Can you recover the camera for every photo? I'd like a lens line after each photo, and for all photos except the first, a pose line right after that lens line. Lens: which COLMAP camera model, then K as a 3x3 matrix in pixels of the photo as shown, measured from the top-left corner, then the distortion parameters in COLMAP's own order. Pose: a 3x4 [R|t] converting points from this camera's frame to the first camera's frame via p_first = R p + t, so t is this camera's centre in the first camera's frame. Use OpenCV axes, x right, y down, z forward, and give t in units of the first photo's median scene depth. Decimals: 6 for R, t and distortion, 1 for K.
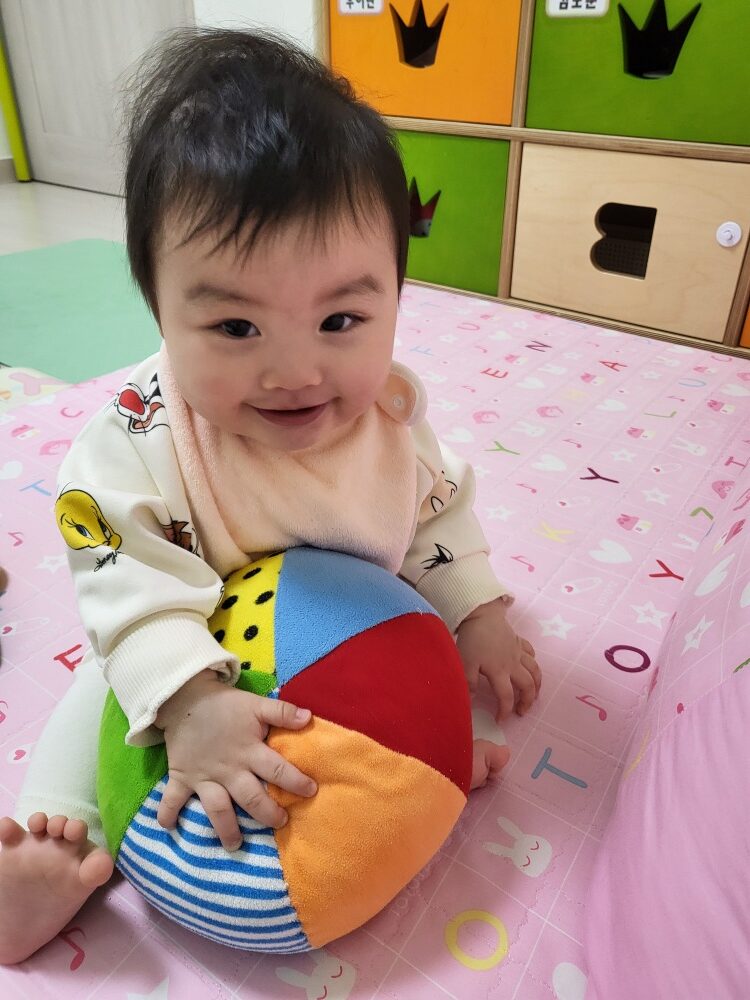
lens RADIAL K [[794.5, 0, 375.0], [0, 794.5, 500.0], [0, 0, 1]] dist [-0.039702, 0.081232]
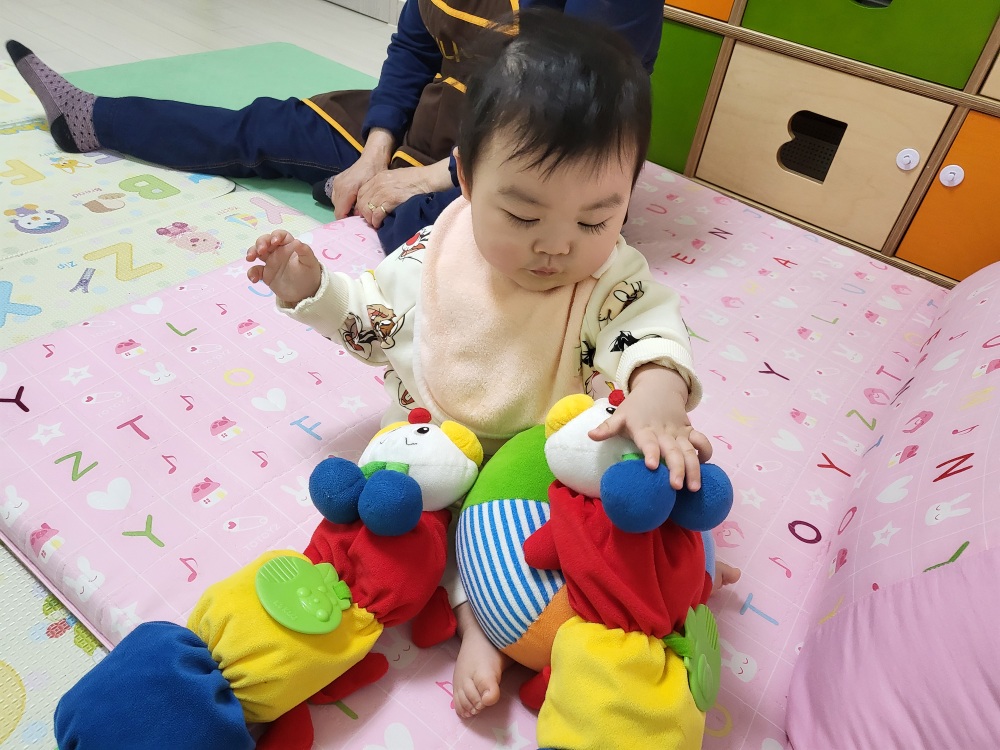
lens RADIAL K [[794.5, 0, 464.8], [0, 794.5, 409.3], [0, 0, 1]] dist [-0.039702, 0.081232]
pose [[0.993052, 0.114065, 0.028925, -0.170582], [-0.117132, 0.981738, 0.149902, -0.075211], [-0.011298, -0.152248, 0.988278, -0.168380]]
